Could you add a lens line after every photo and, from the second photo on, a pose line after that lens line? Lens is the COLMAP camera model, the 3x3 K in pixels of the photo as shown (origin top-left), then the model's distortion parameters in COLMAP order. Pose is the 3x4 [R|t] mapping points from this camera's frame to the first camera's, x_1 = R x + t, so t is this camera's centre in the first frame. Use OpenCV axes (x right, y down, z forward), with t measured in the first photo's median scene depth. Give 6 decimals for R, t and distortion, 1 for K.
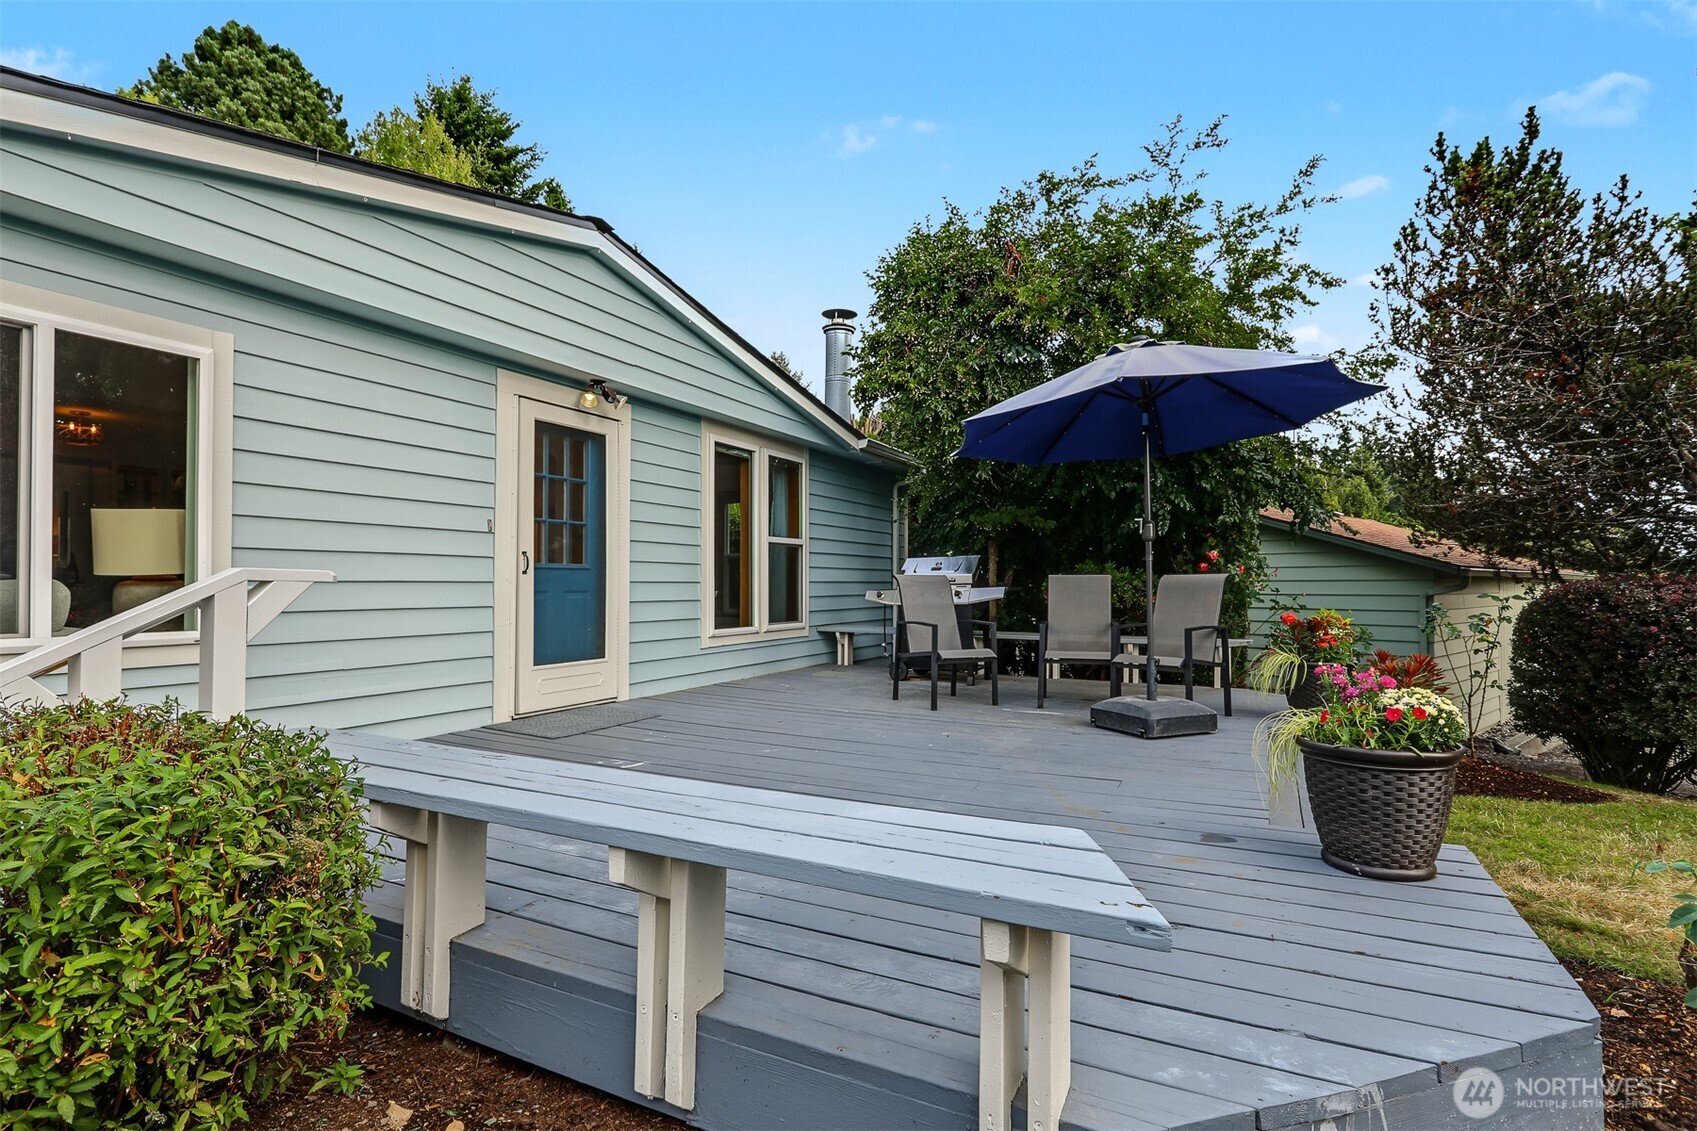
lens RADIAL K [[802.0, 0, 848.8], [0, 802.0, 594.7], [0, 0, 1]] dist [-0.004395, -0.000693]
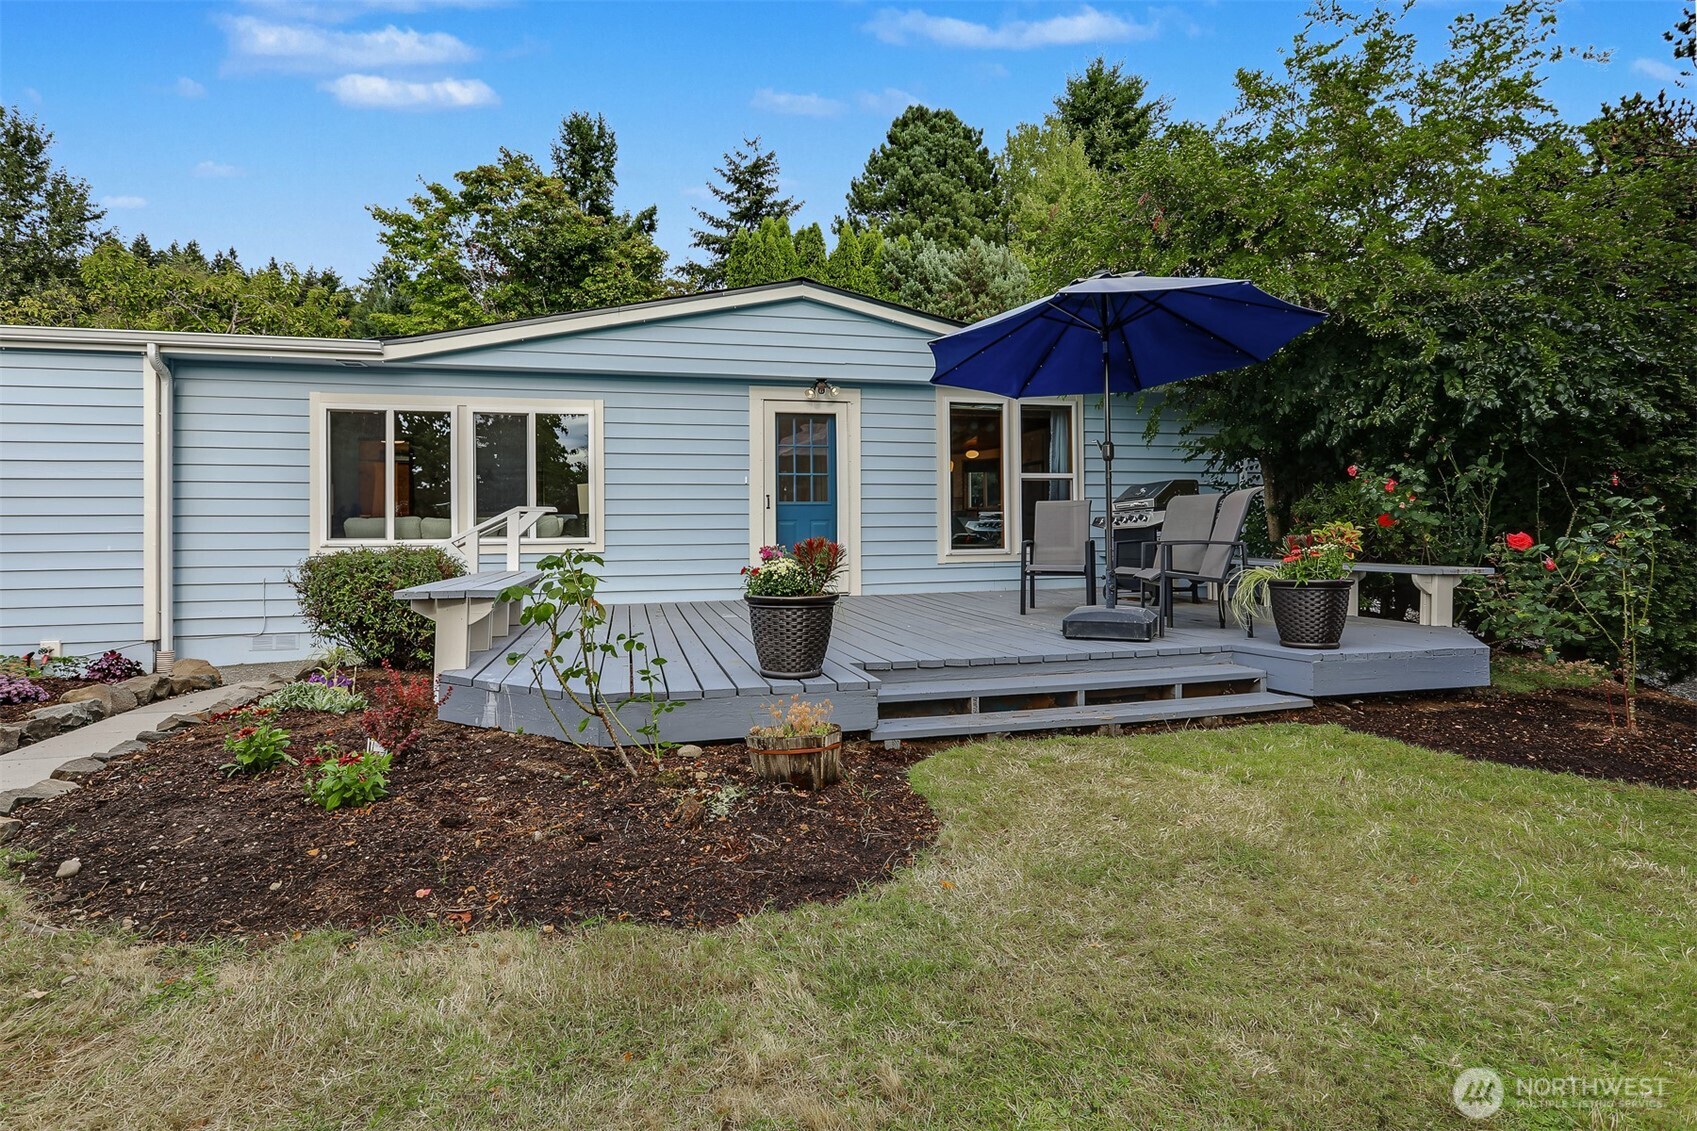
lens RADIAL K [[818.4, 0, 853.4], [0, 818.4, 551.3], [0, 0, 1]] dist [-0.003774, -0.000541]
pose [[0.675910, 0.007119, -0.736950, 0.185976], [0.002204, 0.999929, 0.011681, 0.008266], [0.736981, -0.009519, 0.675846, 0.000420]]
